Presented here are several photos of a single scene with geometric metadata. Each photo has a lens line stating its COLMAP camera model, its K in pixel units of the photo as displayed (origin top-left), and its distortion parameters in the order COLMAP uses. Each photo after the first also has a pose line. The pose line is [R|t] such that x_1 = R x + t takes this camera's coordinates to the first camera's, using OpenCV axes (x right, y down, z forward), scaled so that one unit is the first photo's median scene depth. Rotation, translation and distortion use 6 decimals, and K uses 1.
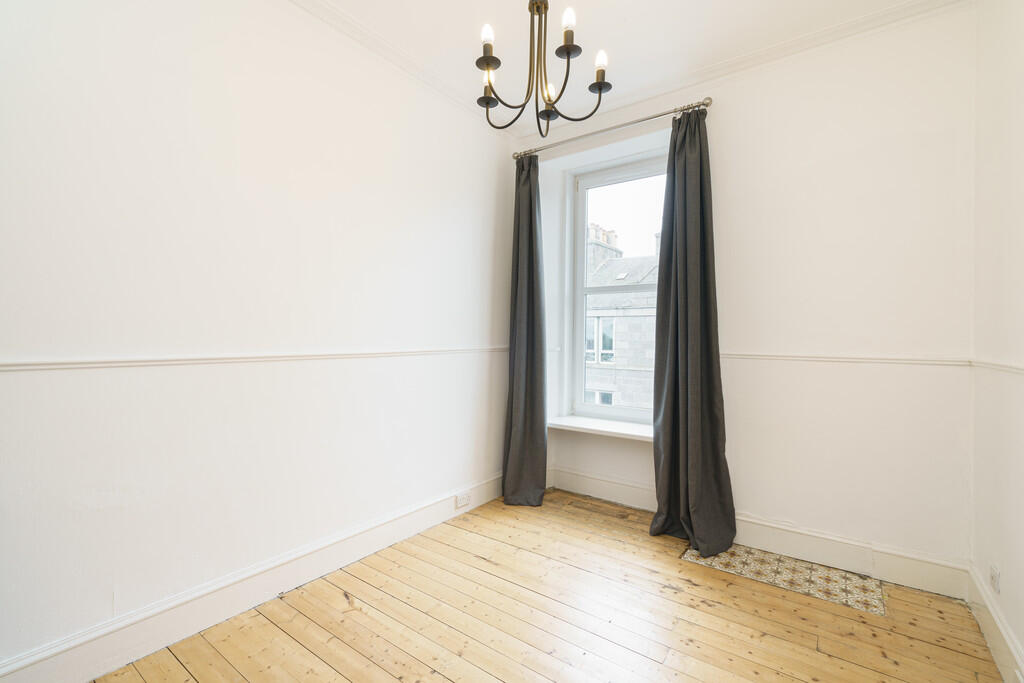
lens RADIAL K [[458.5, 0, 507.4], [0, 458.5, 341.6], [0, 0, 1]] dist [-0.003969, 0.001719]
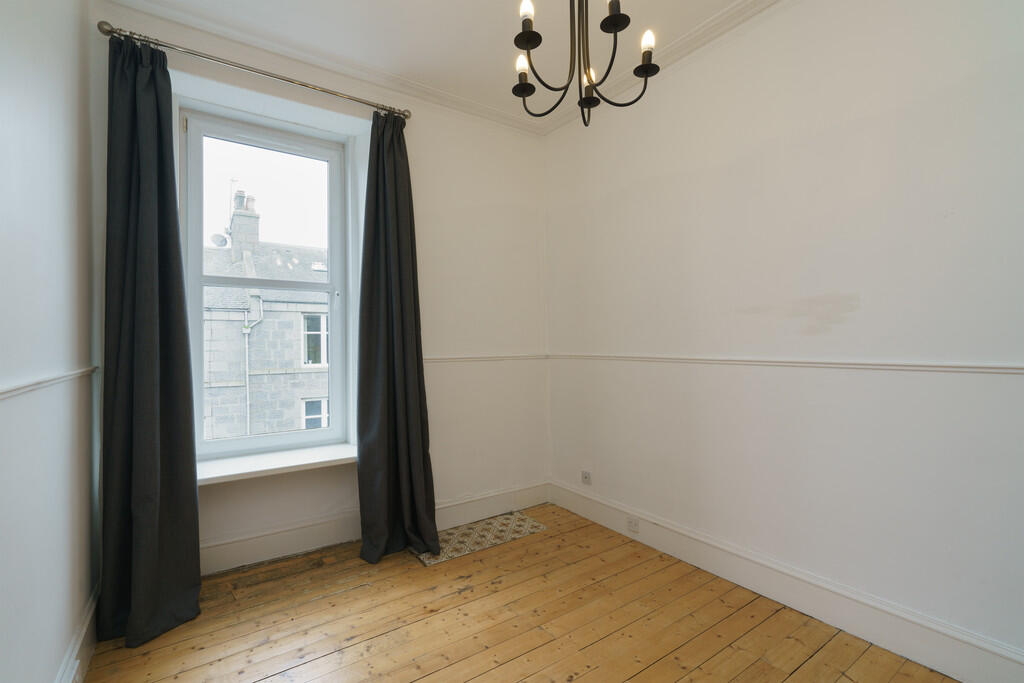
lens RADIAL K [[458.5, 0, 507.4], [0, 458.5, 341.6], [0, 0, 1]] dist [-0.003969, 0.001719]
pose [[0.327790, -0.007136, 0.944724, -0.495243], [0.025998, 0.999661, -0.001469, -0.006306], [-0.944393, 0.025042, 0.327864, 0.495134]]
